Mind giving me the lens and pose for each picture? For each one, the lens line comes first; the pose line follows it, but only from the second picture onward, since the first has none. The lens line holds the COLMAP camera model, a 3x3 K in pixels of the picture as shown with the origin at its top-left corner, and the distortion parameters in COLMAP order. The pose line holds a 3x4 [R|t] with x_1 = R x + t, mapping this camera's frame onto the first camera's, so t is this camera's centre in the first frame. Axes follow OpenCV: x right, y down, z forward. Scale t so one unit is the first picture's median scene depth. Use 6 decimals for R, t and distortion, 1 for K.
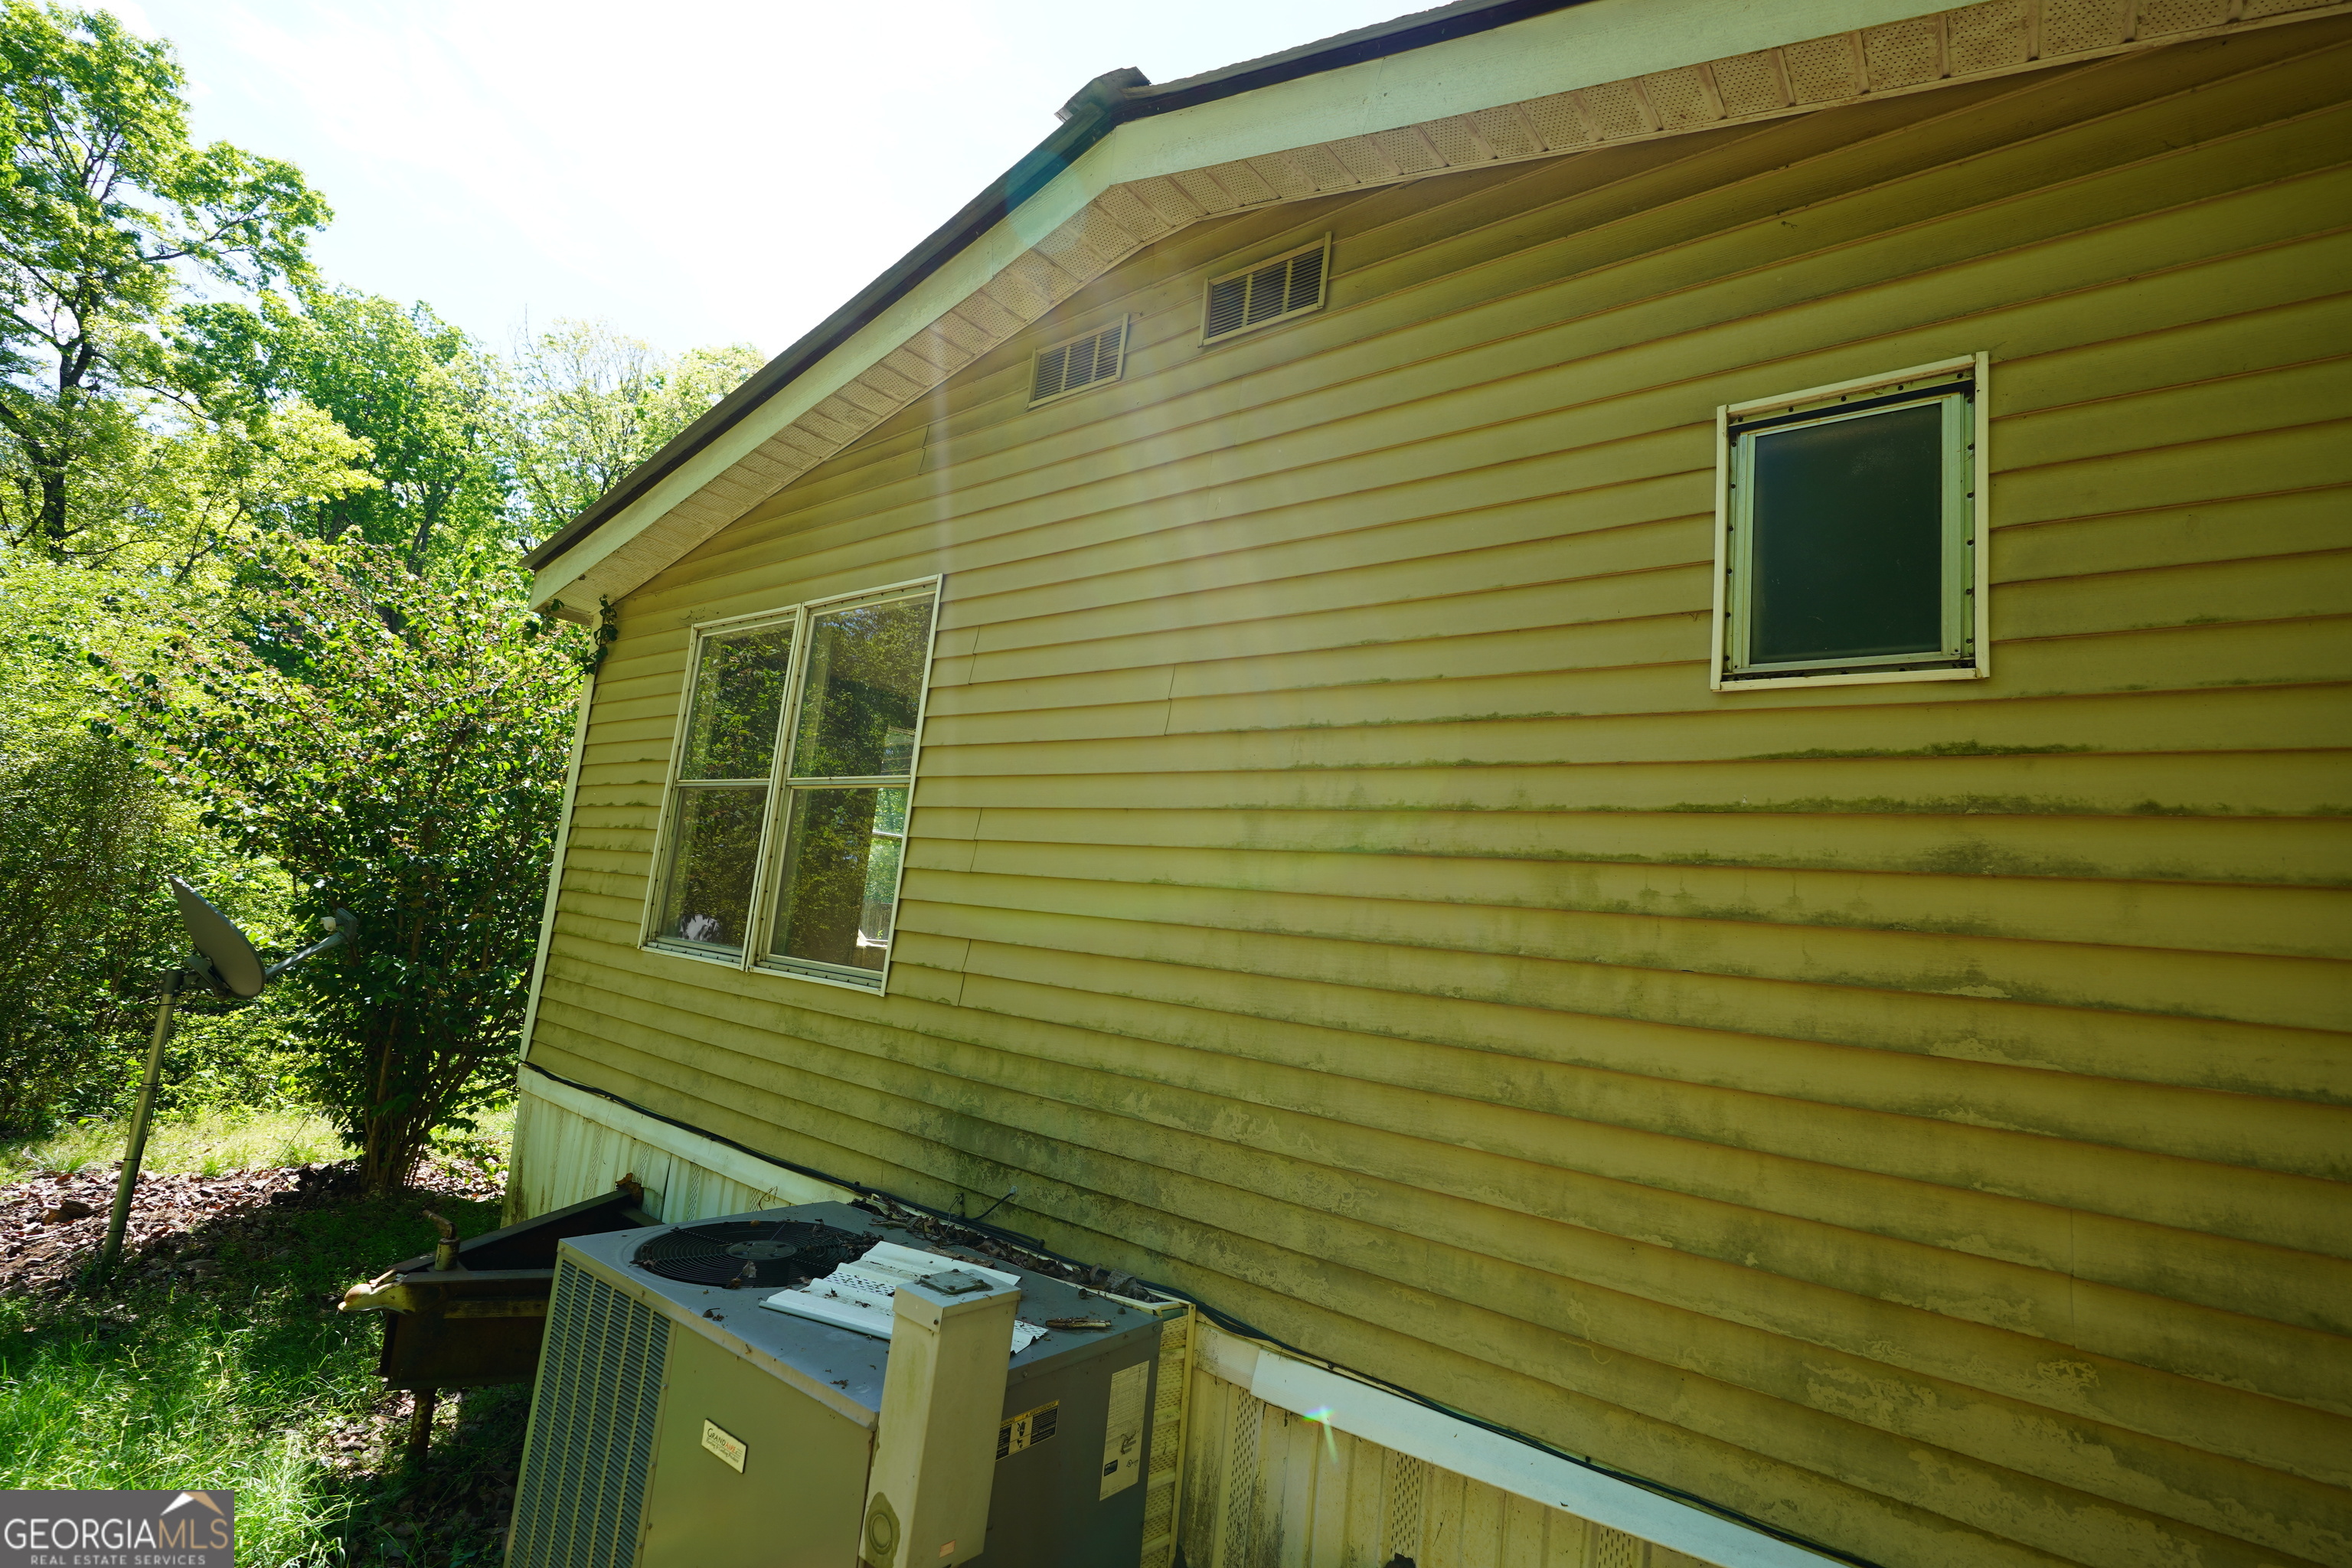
lens RADIAL K [[1056.9, 0, 1173.9], [0, 1056.9, 787.9], [0, 0, 1]] dist [-0.002057, 0.001956]
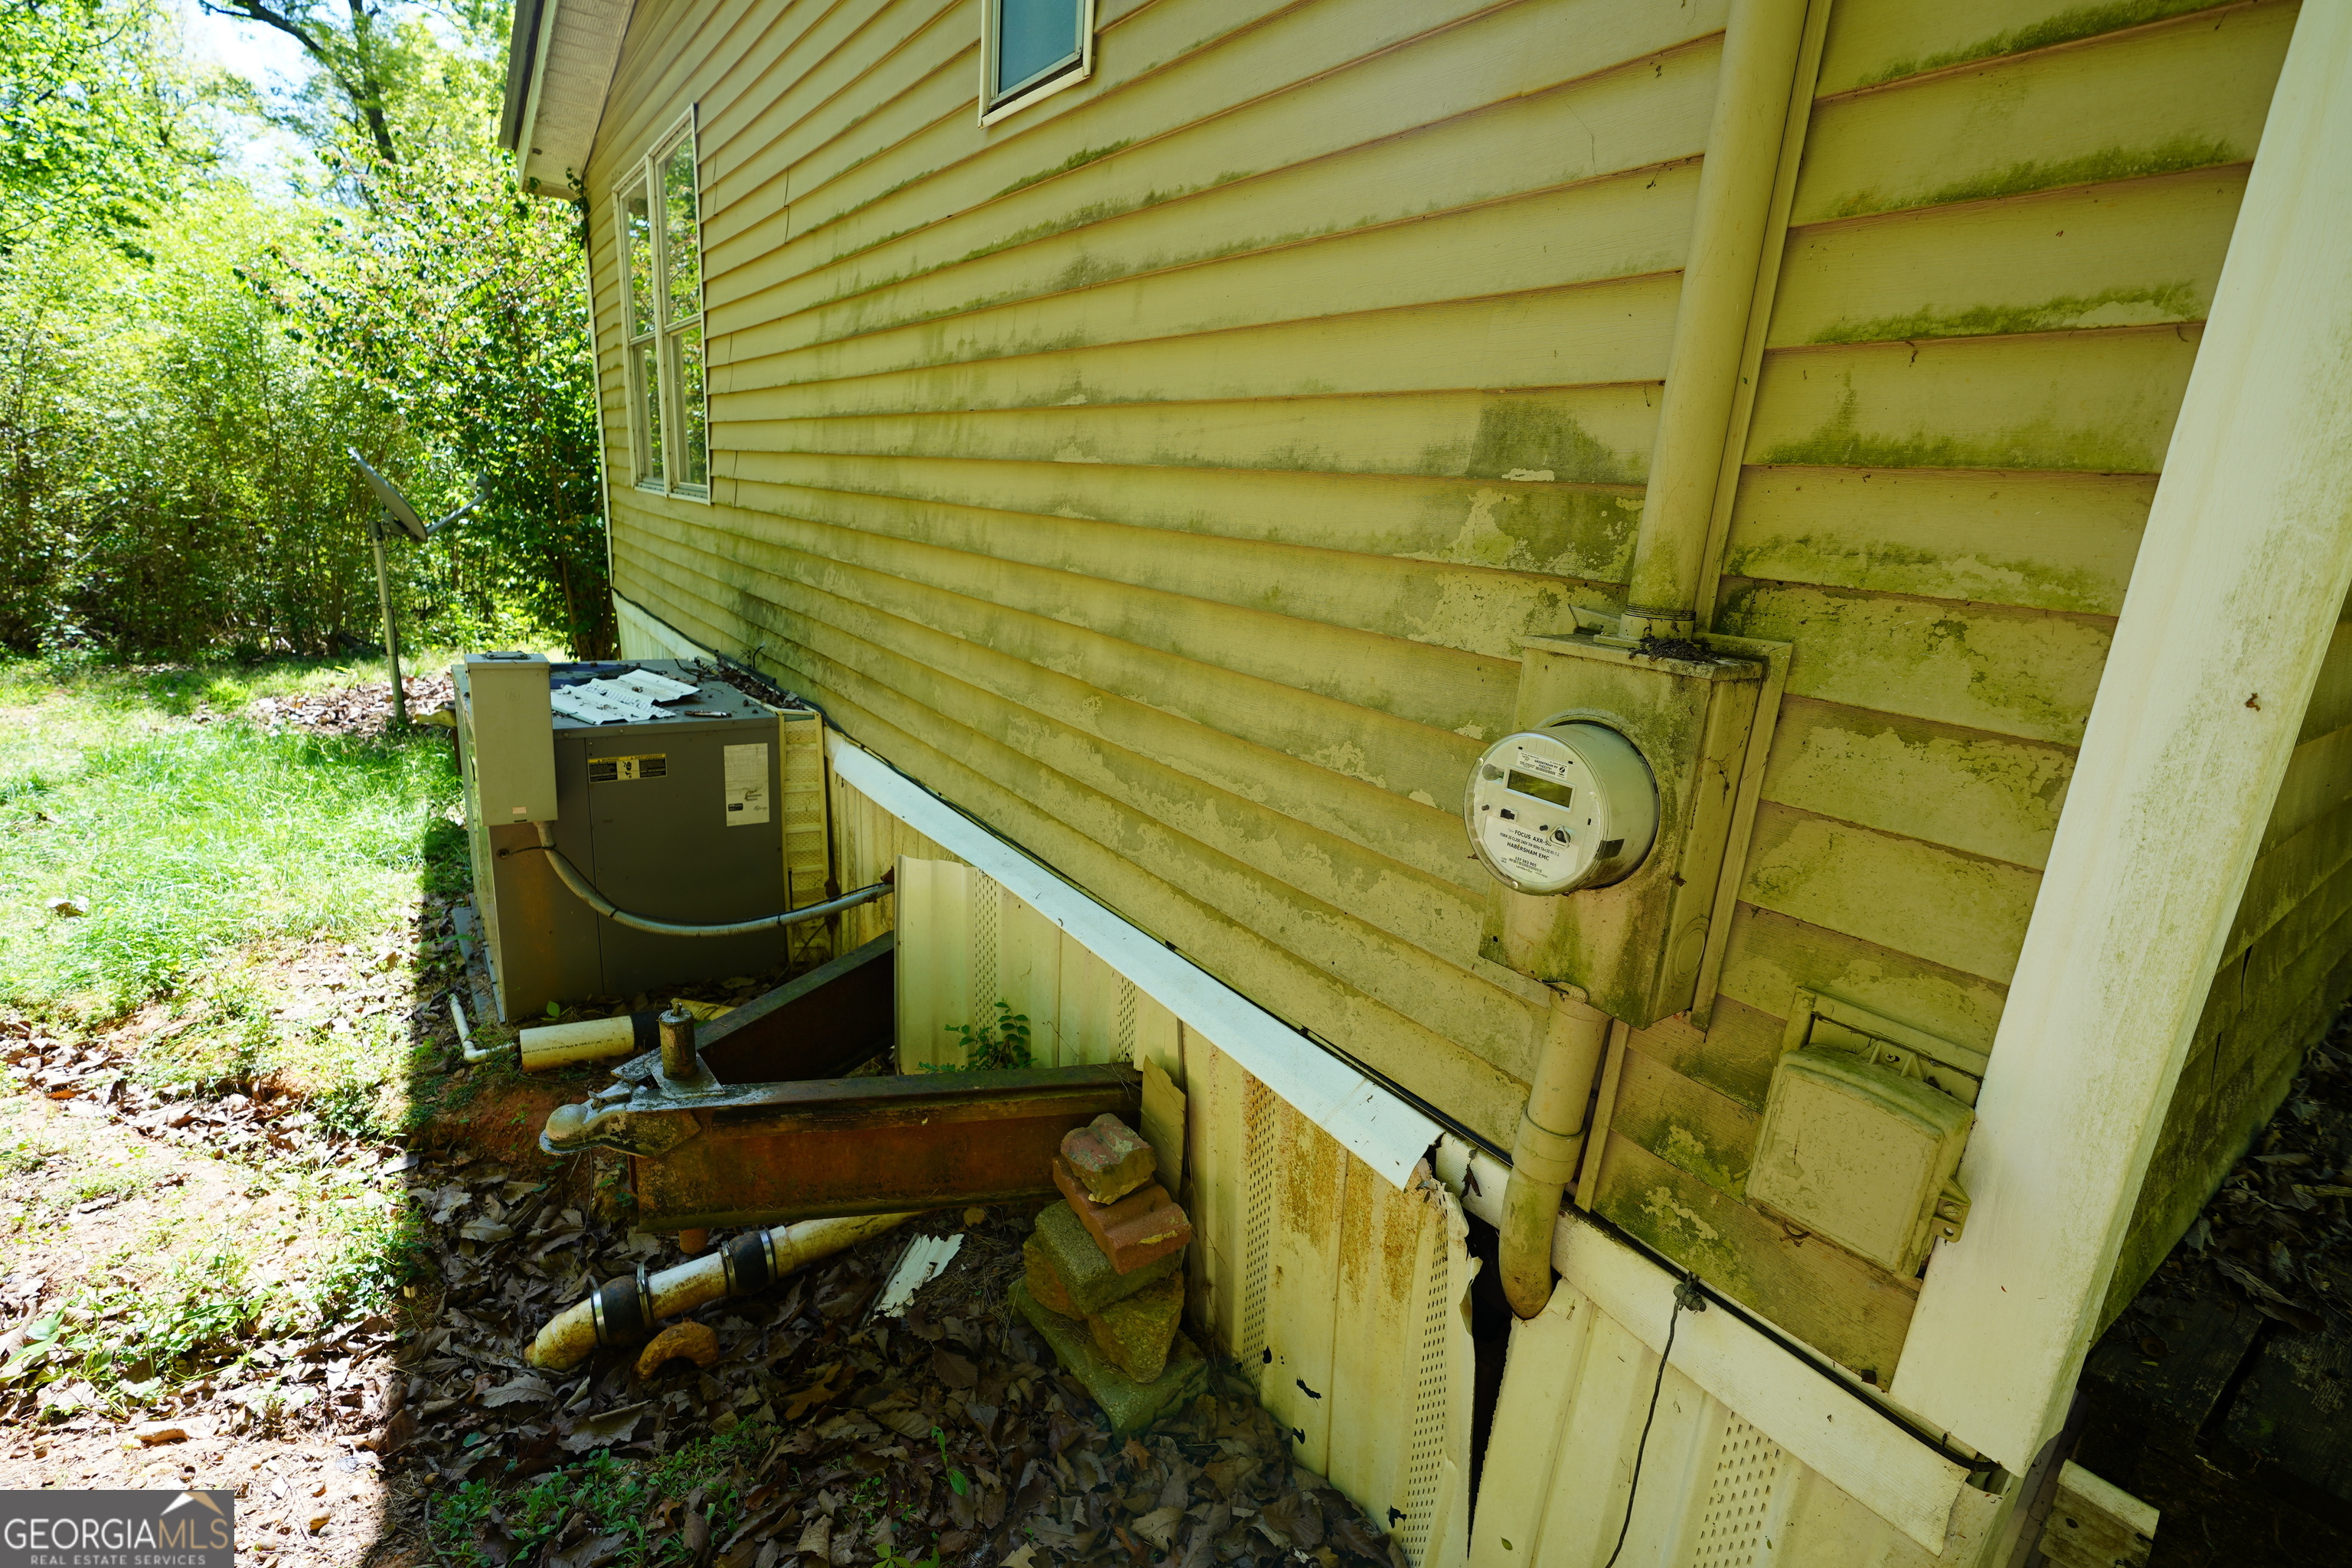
lens RADIAL K [[1056.9, 0, 1180.2], [0, 1056.9, 776.8], [0, 0, 1]] dist [-0.002057, 0.001956]
pose [[0.959644, 0.043882, -0.277772, 1.087095], [0.060397, 0.932539, 0.355982, 0.156097], [0.274655, -0.358393, 0.892255, -0.116000]]
